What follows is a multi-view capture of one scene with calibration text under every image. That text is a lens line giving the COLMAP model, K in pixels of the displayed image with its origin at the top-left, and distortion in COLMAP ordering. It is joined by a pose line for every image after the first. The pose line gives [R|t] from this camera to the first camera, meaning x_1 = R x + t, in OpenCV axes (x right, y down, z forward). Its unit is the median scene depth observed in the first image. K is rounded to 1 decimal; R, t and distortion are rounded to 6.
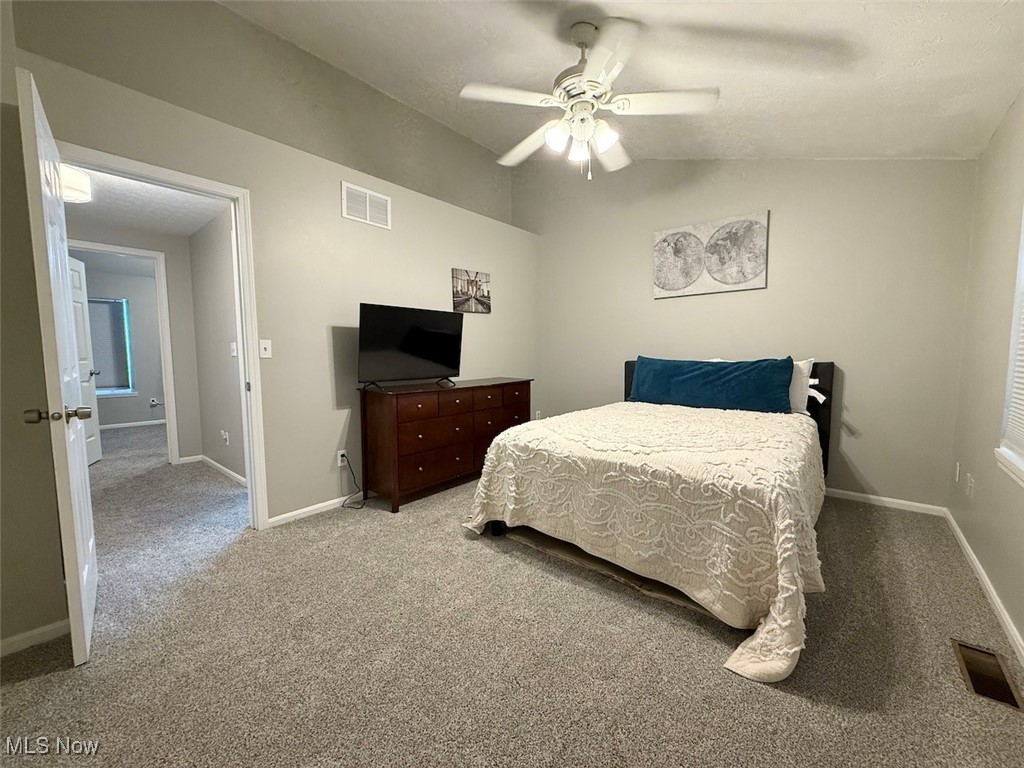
lens RADIAL K [[410.6, 0, 509.7], [0, 410.6, 382.8], [0, 0, 1]] dist [0.006437, -0.001003]
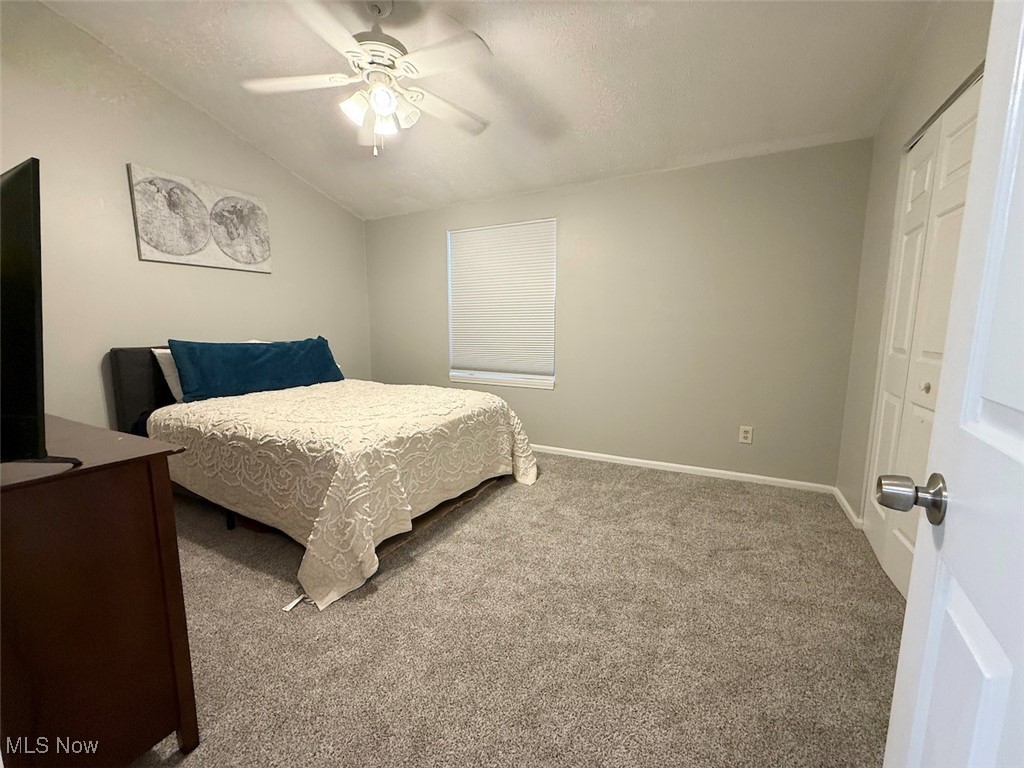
lens RADIAL K [[410.6, 0, 509.7], [0, 410.6, 383.8], [0, 0, 1]] dist [0.006437, -0.001003]
pose [[-0.226691, -0.128290, 0.965481, -0.641076], [0.081788, 0.985278, 0.150124, -0.058874], [-0.970527, 0.112996, -0.212861, 0.694127]]
